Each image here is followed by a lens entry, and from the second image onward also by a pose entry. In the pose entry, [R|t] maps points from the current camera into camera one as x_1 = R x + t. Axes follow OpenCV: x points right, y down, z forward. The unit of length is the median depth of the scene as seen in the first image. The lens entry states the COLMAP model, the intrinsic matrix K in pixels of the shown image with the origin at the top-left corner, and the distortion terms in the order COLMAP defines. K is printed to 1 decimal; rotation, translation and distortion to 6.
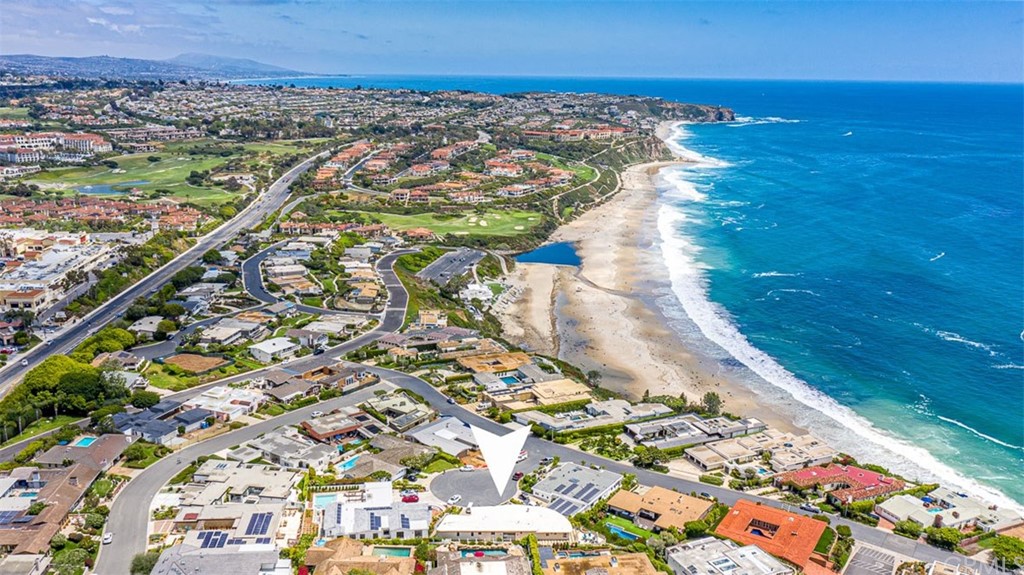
lens RADIAL K [[994.0, 0, 512.0], [0, 994.0, 287.5], [0, 0, 1]] dist [-0.013156, -0.008688]
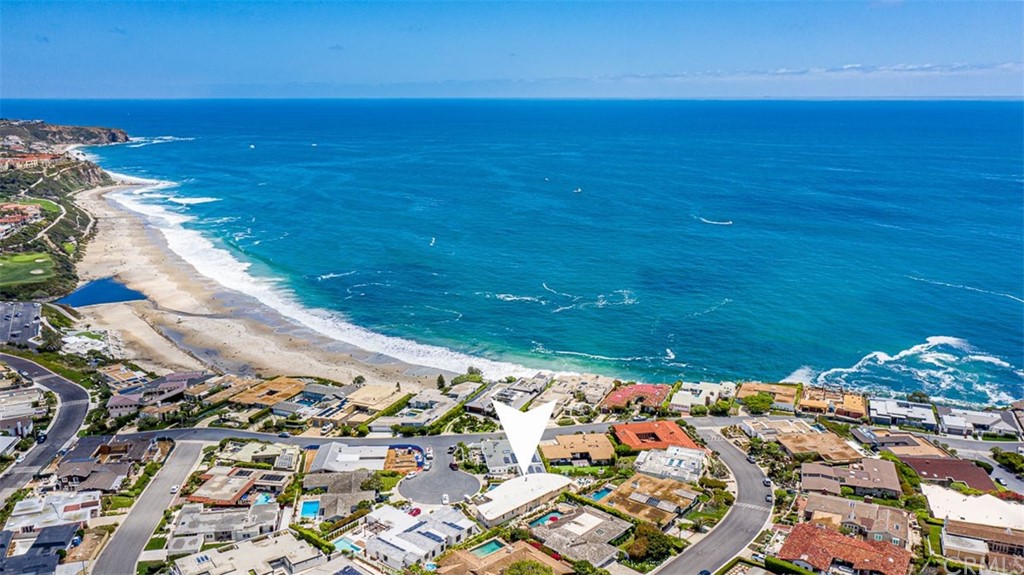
lens RADIAL K [[994.0, 0, 512.0], [0, 994.0, 287.5], [0, 0, 1]] dist [-0.013156, -0.008688]
pose [[0.634633, -0.155647, 0.756978, -0.325214], [0.167944, 0.983876, 0.061500, -0.025162], [-0.754345, 0.088100, 0.650540, 0.101615]]
